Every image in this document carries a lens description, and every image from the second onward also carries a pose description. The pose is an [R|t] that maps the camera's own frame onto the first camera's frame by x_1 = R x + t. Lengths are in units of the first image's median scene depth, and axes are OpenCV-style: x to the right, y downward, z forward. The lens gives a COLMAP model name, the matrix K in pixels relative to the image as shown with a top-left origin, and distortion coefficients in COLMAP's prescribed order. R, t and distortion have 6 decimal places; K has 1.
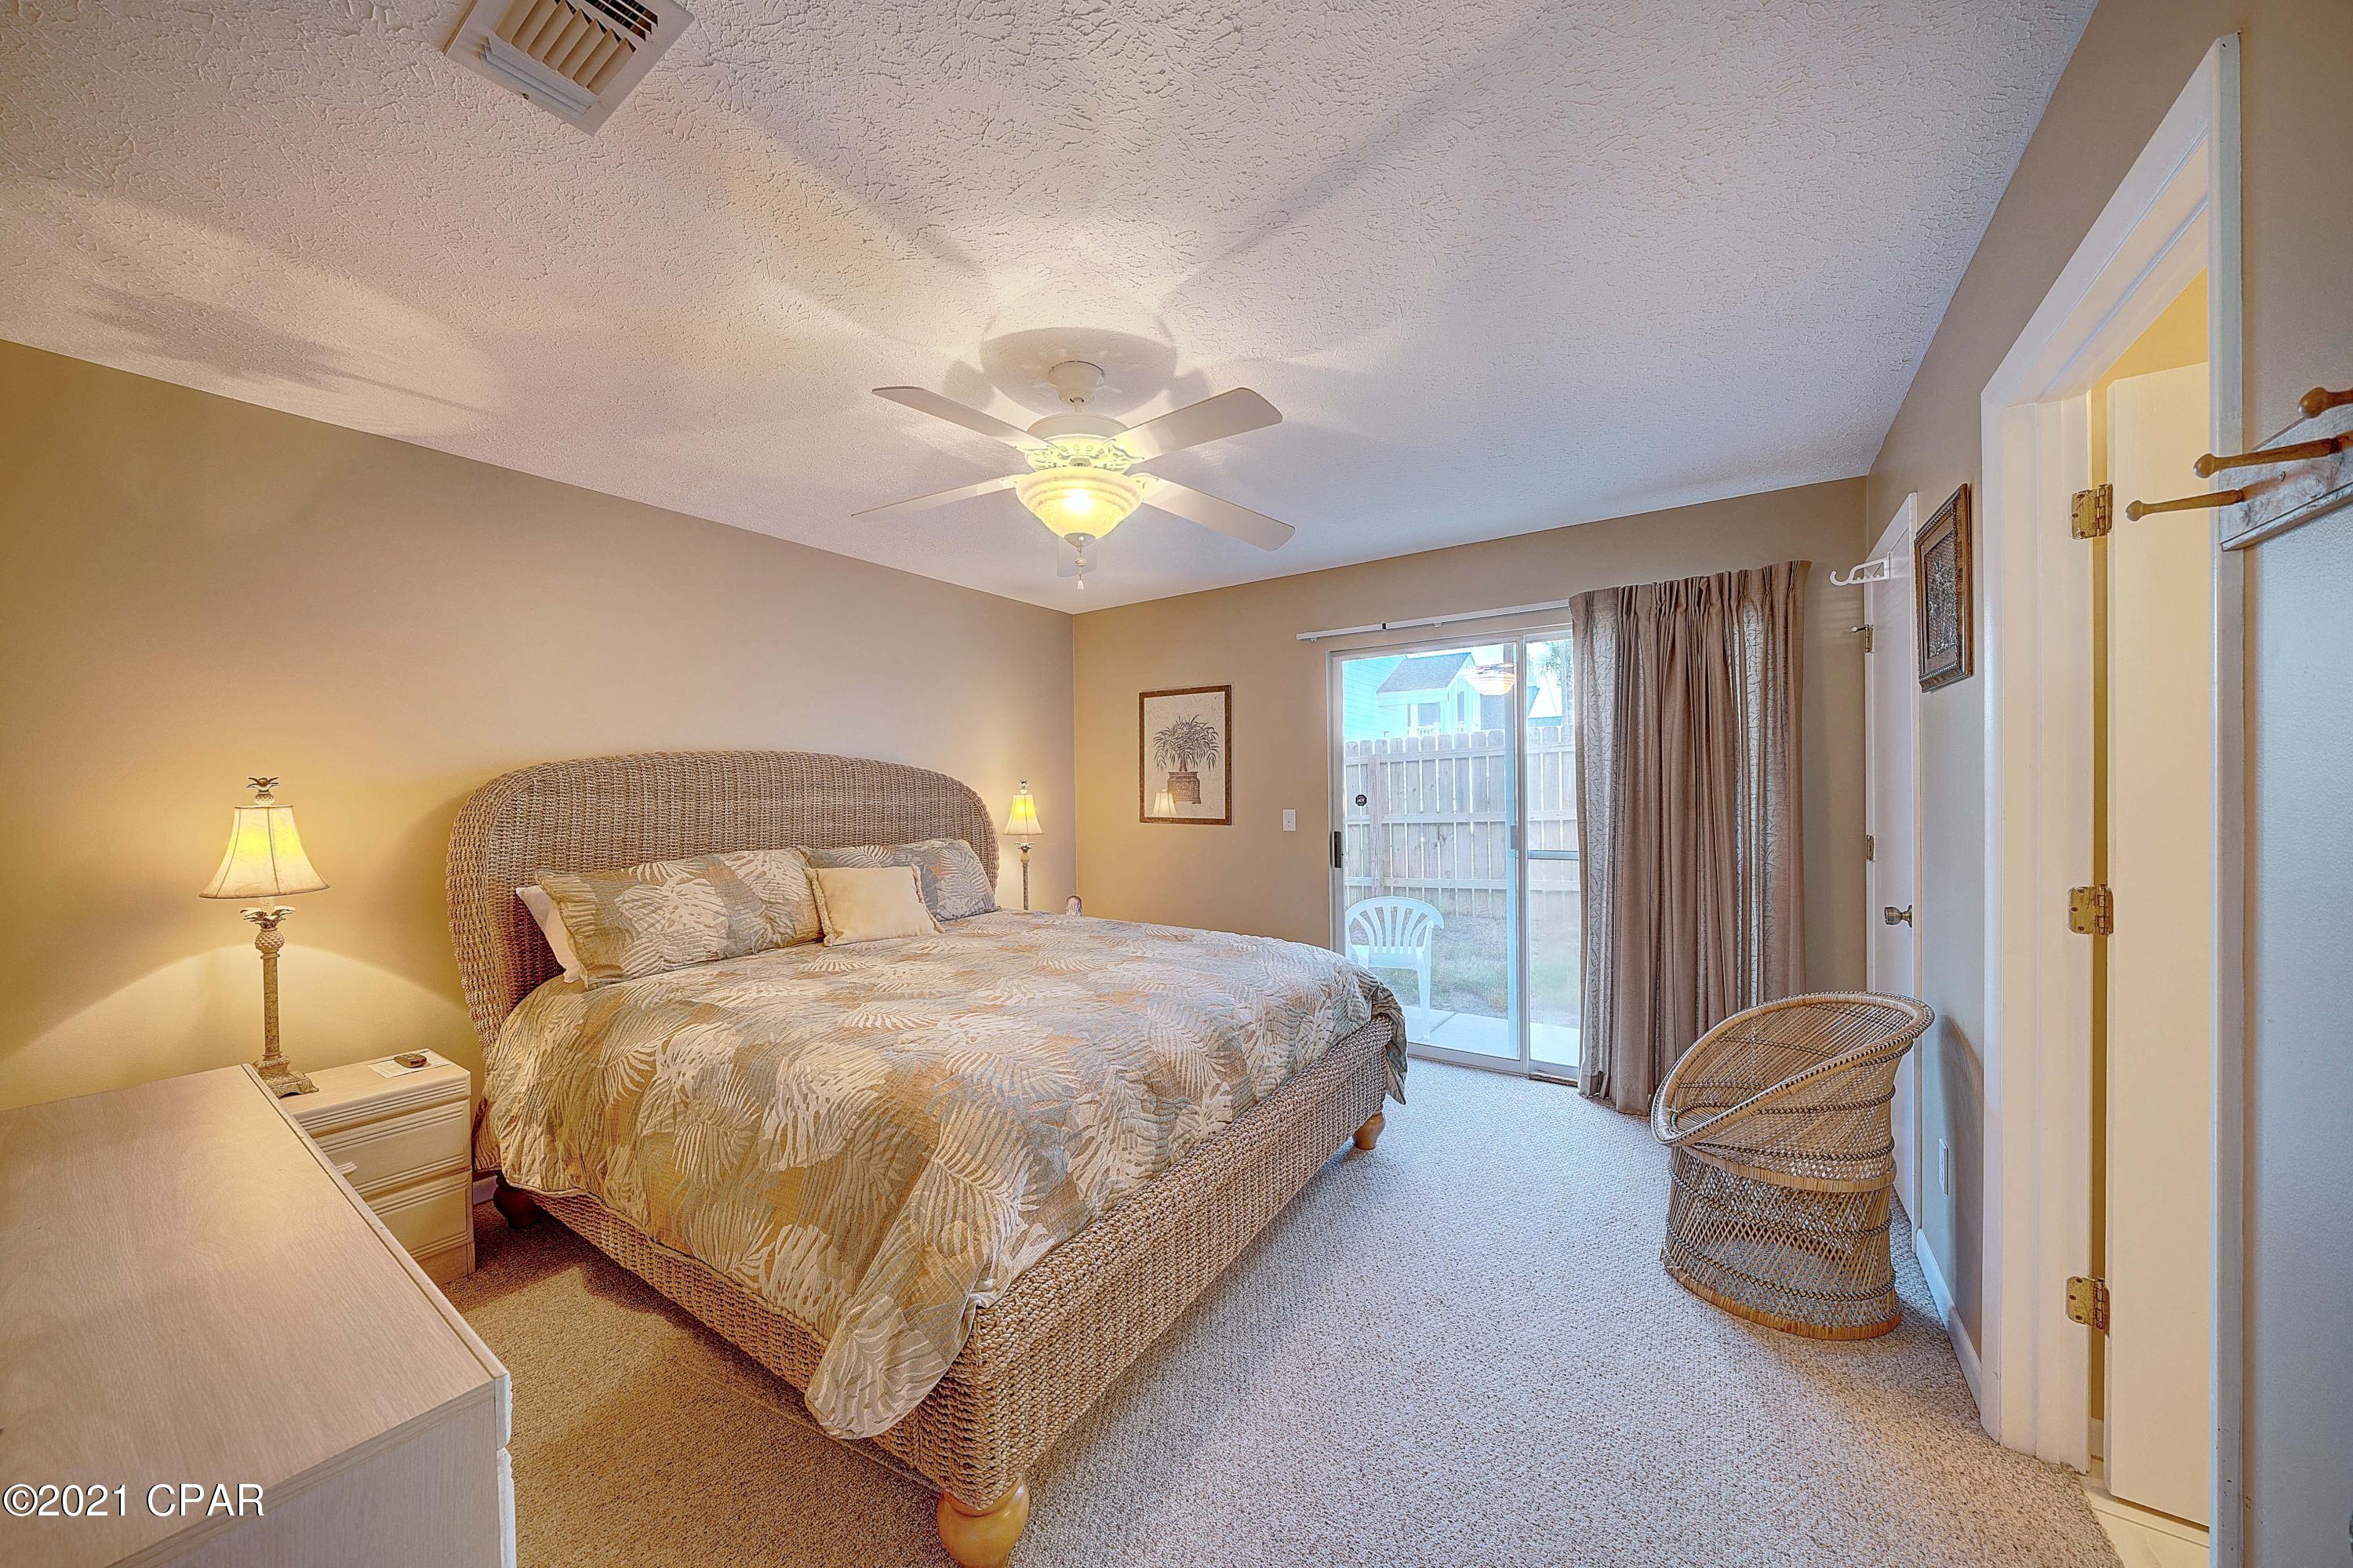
lens RADIAL K [[811.7, 0, 1159.0], [0, 811.7, 788.4], [0, 0, 1]] dist [-0.003030, -0.000322]
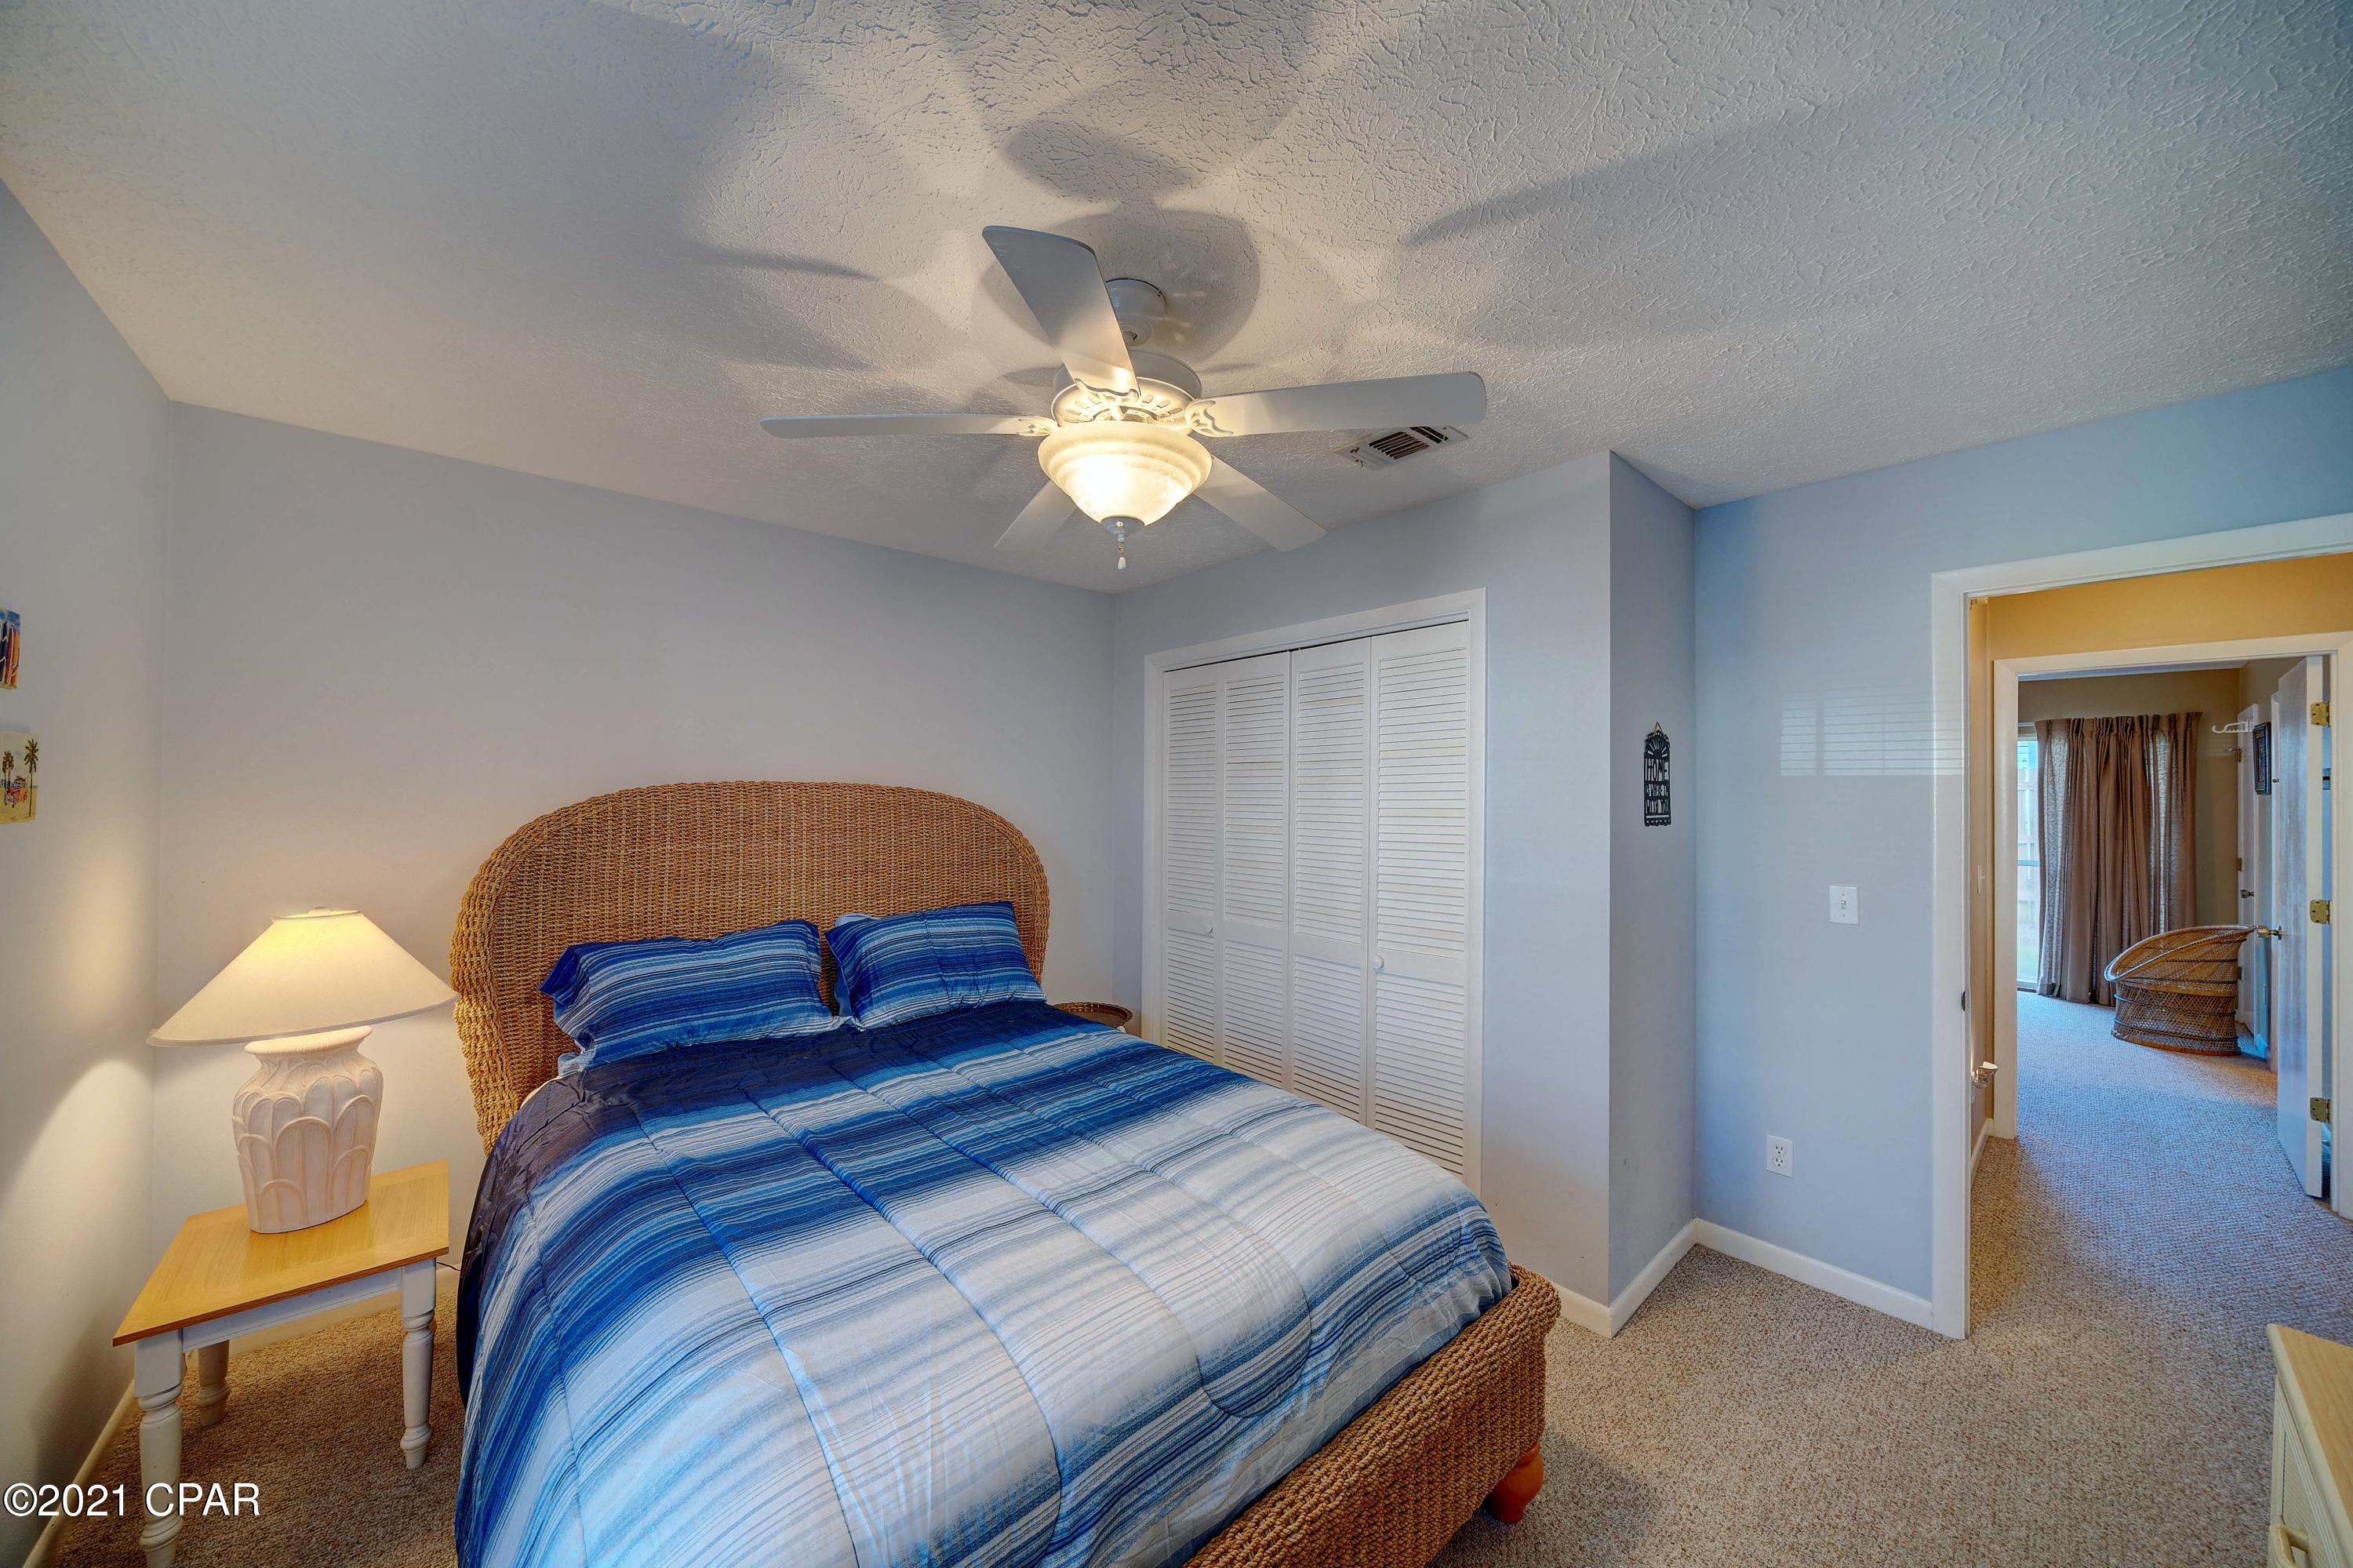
lens RADIAL K [[811.7, 0, 1156.8], [0, 811.7, 778.1], [0, 0, 1]] dist [-0.003030, -0.000322]
pose [[0.965966, 0.023761, -0.257574, -1.036879], [-0.028545, 0.999482, -0.014849, -0.026734], [0.257088, 0.021696, 0.966145, -1.407627]]
